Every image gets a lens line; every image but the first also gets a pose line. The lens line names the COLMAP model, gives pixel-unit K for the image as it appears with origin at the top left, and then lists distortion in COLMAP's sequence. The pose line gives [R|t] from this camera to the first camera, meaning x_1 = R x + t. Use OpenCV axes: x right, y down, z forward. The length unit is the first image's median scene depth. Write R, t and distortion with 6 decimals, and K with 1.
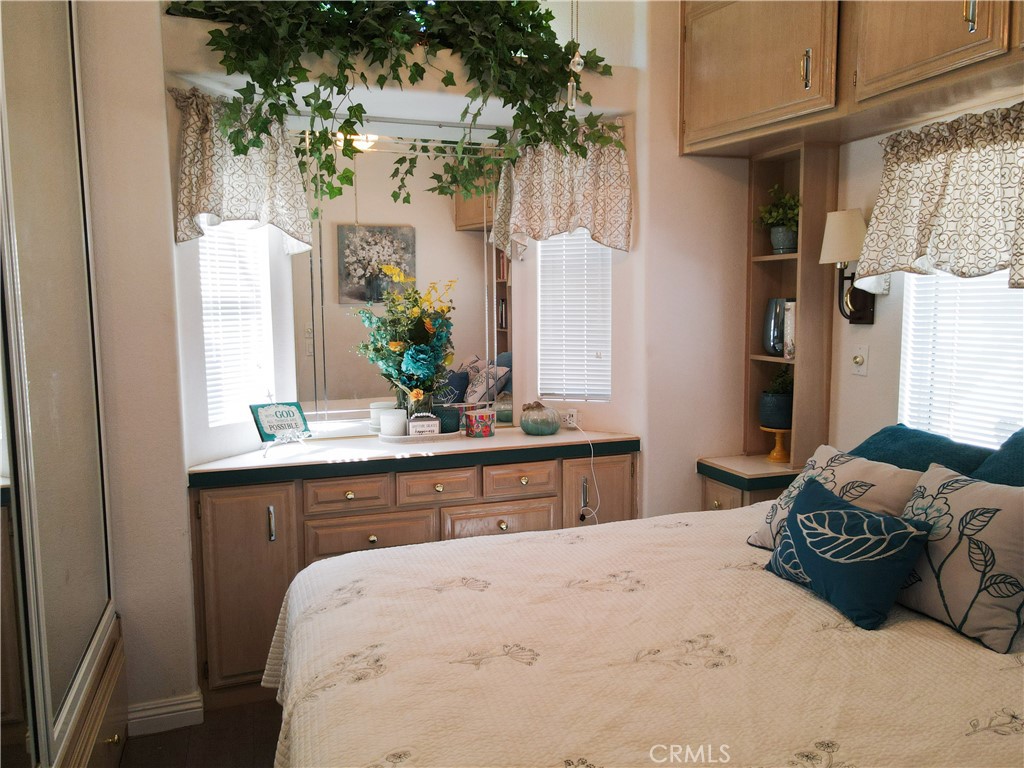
lens RADIAL K [[741.3, 0, 512.1], [0, 741.3, 380.5], [0, 0, 1]] dist [0.012046, 0.002036]
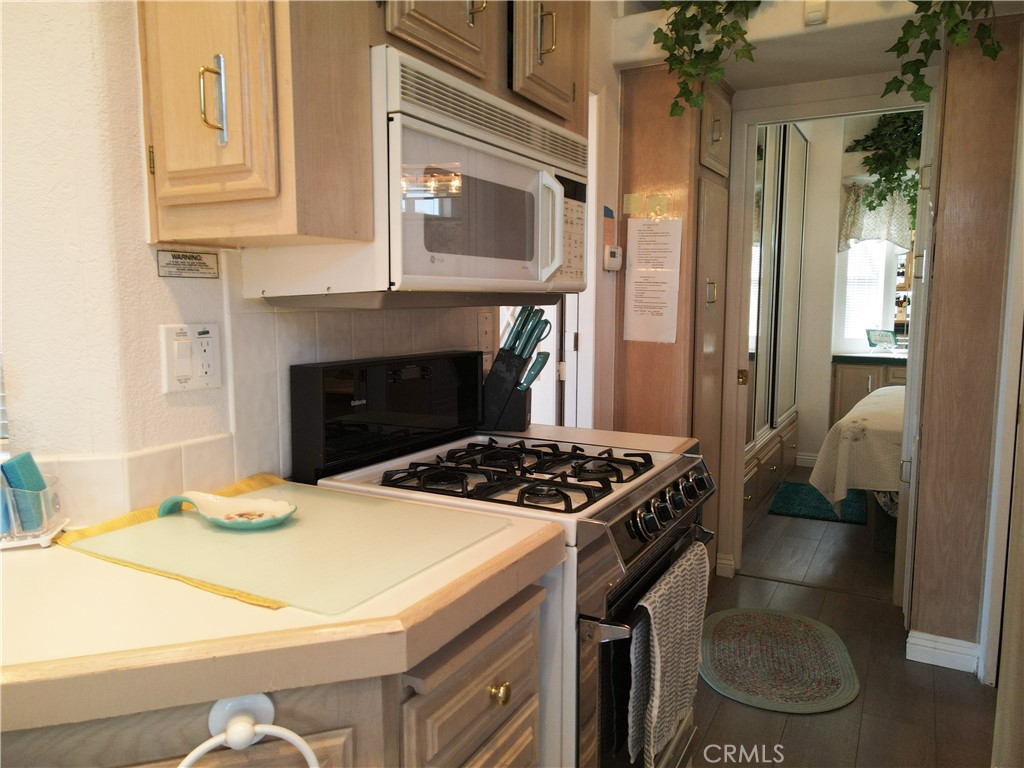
lens RADIAL K [[741.3, 0, 512.1], [0, 741.3, 380.5], [0, 0, 1]] dist [0.012046, 0.002036]
pose [[0.661045, 0.094854, -0.744327, 0.608747], [-0.087059, 0.994974, 0.049477, 0.176929], [0.745279, 0.032094, 0.665980, -1.225667]]
